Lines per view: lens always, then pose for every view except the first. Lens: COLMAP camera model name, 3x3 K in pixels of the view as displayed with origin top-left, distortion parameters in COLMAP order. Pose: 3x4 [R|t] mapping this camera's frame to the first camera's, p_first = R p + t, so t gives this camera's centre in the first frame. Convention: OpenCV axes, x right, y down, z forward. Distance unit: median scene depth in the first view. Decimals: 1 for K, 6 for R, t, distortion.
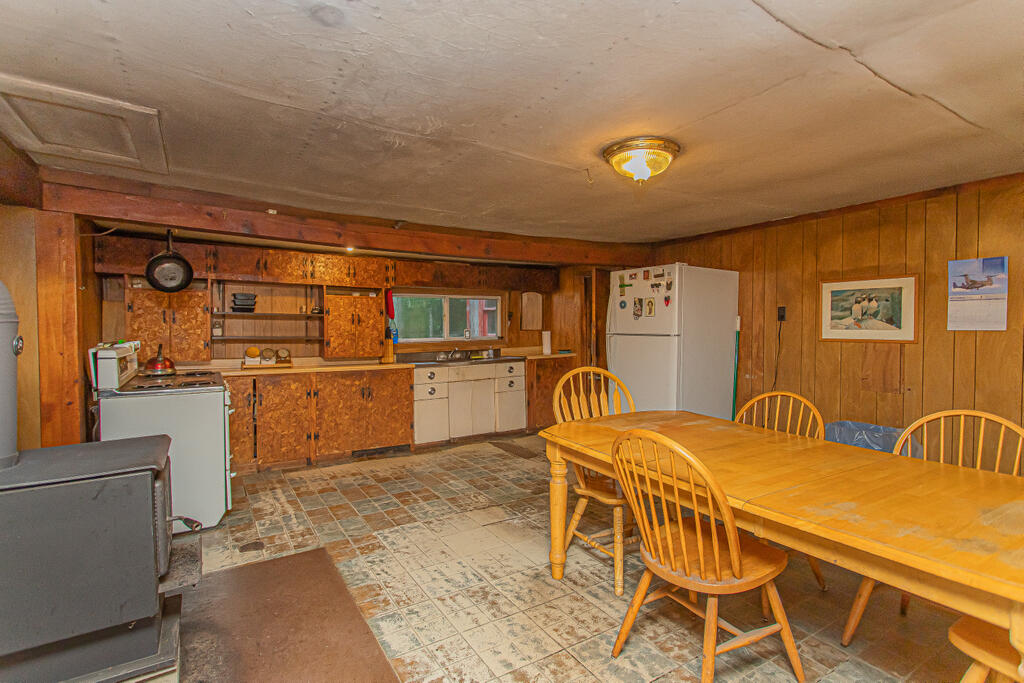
lens RADIAL K [[485.6, 0, 505.7], [0, 485.6, 338.2], [0, 0, 1]] dist [0.001544, 0.000929]
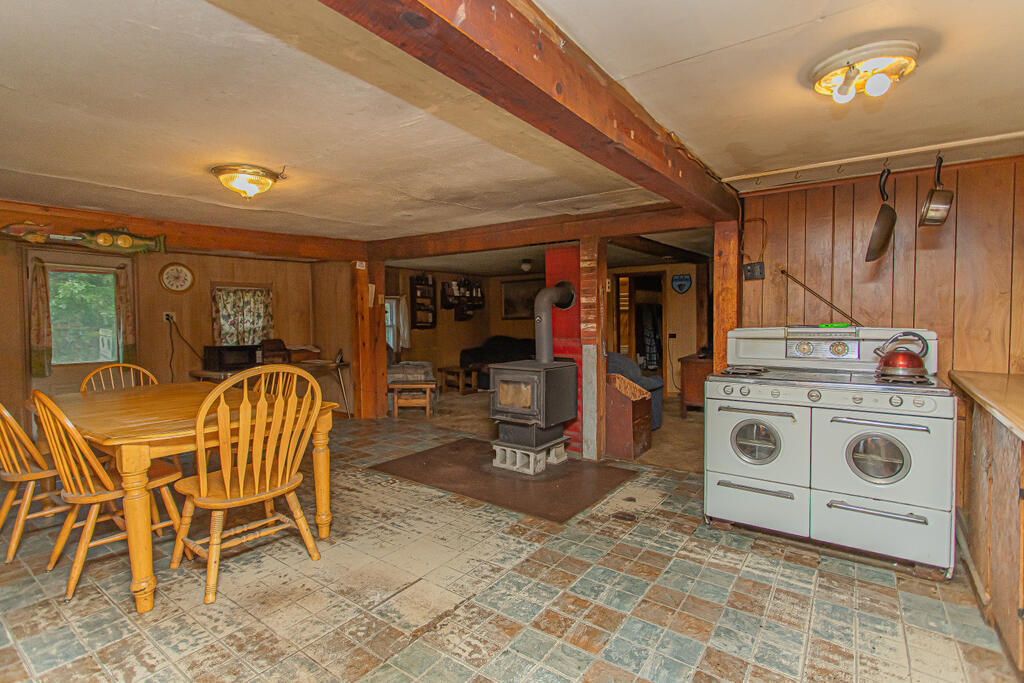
lens RADIAL K [[485.6, 0, 506.9], [0, 485.6, 336.6], [0, 0, 1]] dist [0.001544, 0.000929]
pose [[-0.922435, 0.026370, -0.385251, 0.078709], [0.001196, 0.997856, 0.065440, -0.023968], [0.386151, 0.059903, -0.920488, 1.239751]]
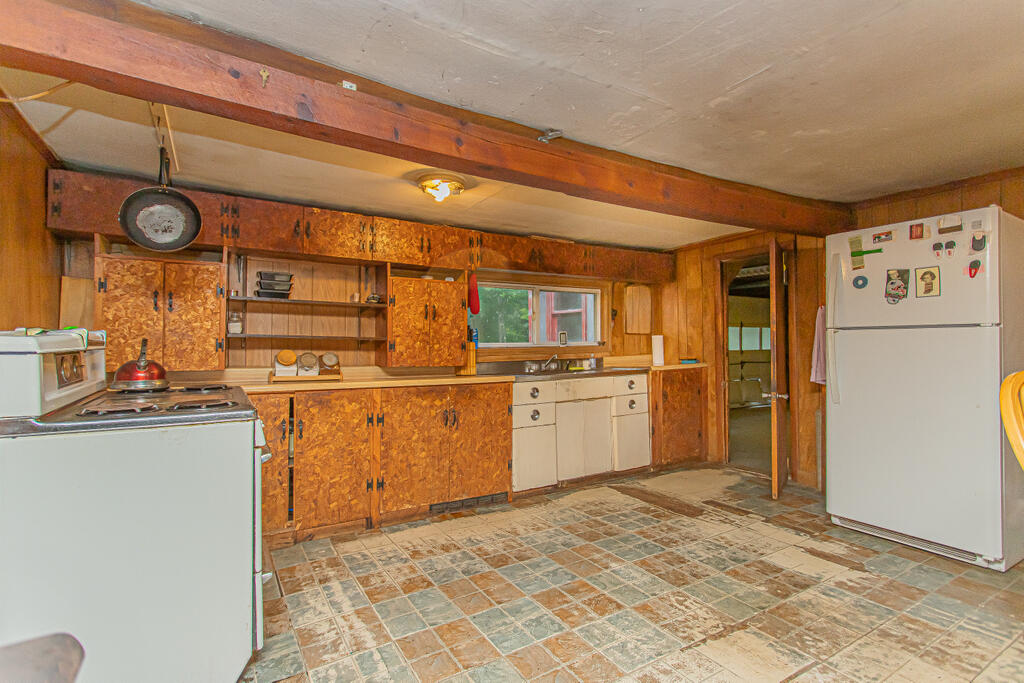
lens RADIAL K [[485.6, 0, 509.3], [0, 485.6, 338.9], [0, 0, 1]] dist [0.001544, 0.000929]
pose [[0.999975, -0.001040, -0.007025, -0.222301], [0.000776, 0.999296, -0.037498, 0.030664], [0.007059, 0.037492, 0.999272, 0.351555]]
